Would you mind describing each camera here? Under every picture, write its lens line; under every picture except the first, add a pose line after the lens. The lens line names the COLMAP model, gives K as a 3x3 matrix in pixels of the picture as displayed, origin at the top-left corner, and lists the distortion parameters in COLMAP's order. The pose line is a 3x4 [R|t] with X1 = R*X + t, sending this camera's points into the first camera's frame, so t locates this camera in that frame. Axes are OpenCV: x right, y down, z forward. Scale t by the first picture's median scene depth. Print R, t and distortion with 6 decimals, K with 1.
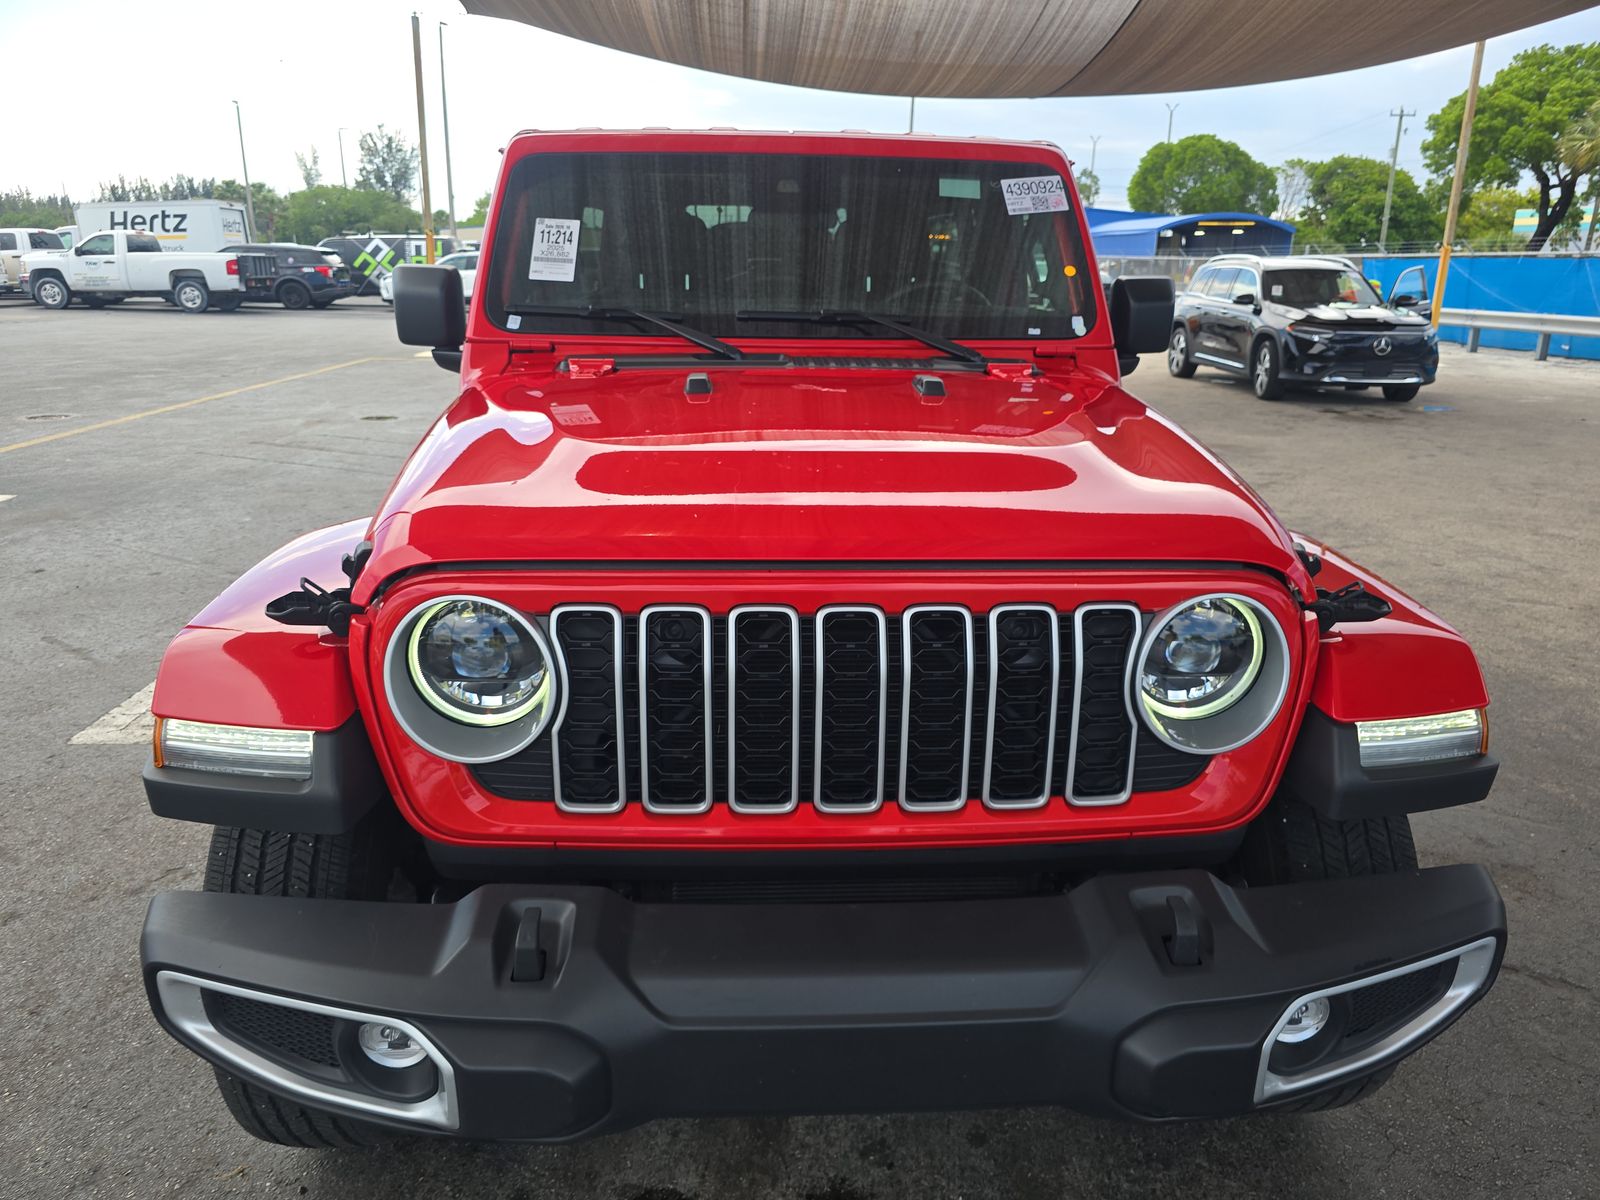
lens RADIAL K [[1095.7, 0, 803.9], [0, 1095.7, 600.2], [0, 0, 1]] dist [0.039764, -0.032094]
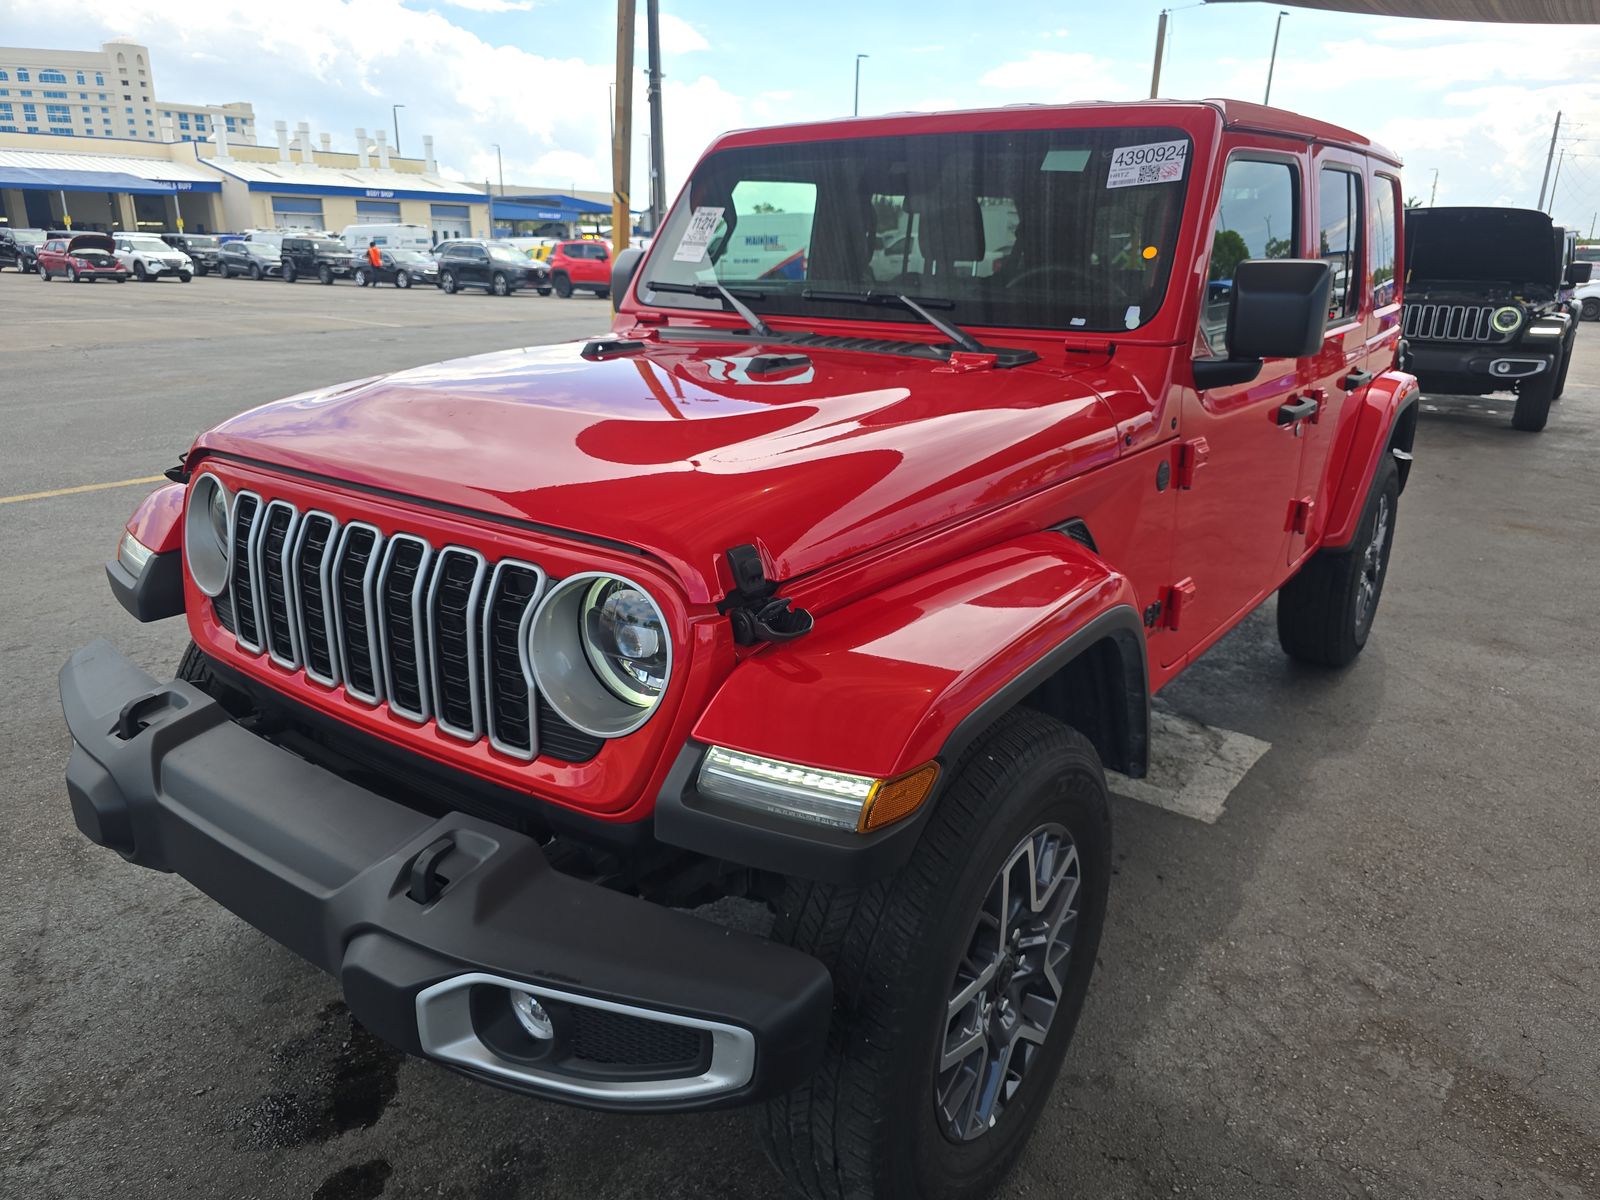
lens RADIAL K [[1095.7, 0, 795.0], [0, 1095.7, 602.2], [0, 0, 1]] dist [0.039764, -0.032094]
pose [[0.771100, 0.191163, -0.607339, 0.628614], [-0.189706, 0.979521, 0.067452, -0.043972], [0.607796, 0.063204, 0.791574, 0.191480]]
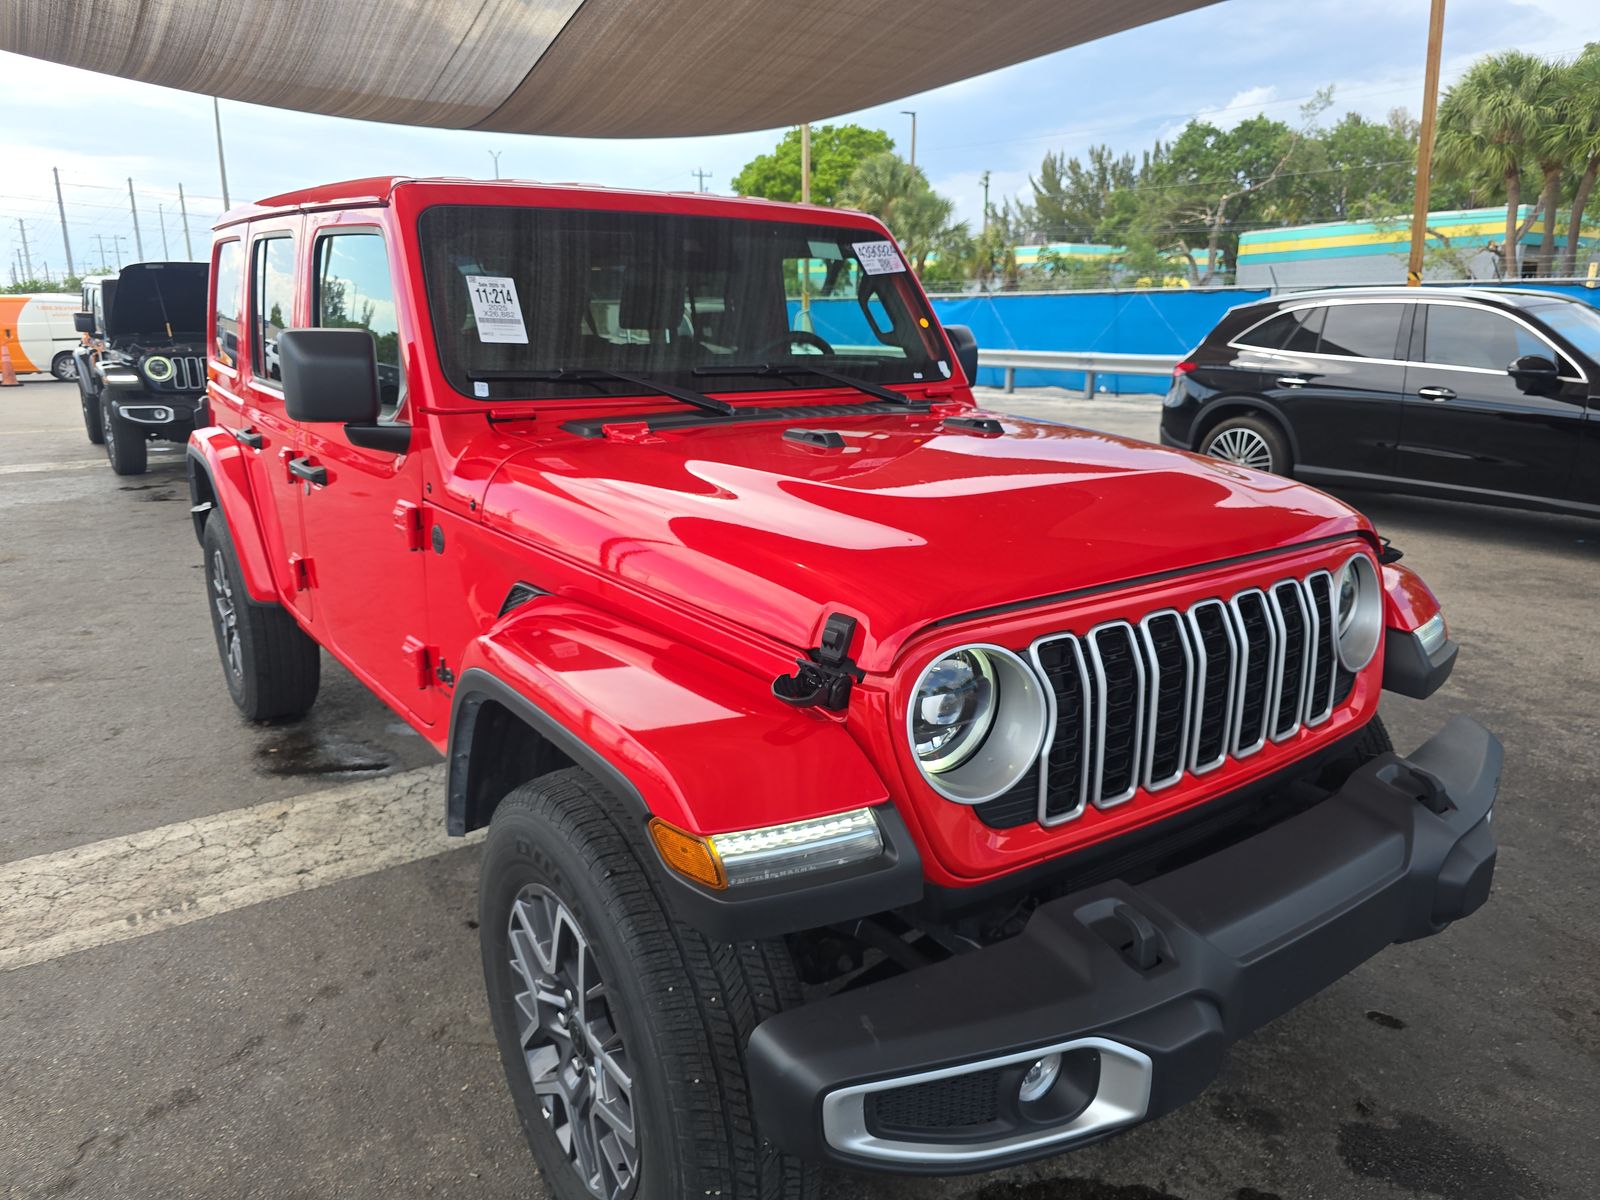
lens RADIAL K [[1095.7, 0, 847.0], [0, 1095.7, 589.4], [0, 0, 1]] dist [0.039764, -0.032094]
pose [[0.839521, -0.145332, 0.523530, -0.500031], [0.168325, 0.985725, 0.003716, -0.041944], [-0.516596, 0.085004, 0.851999, 0.083956]]
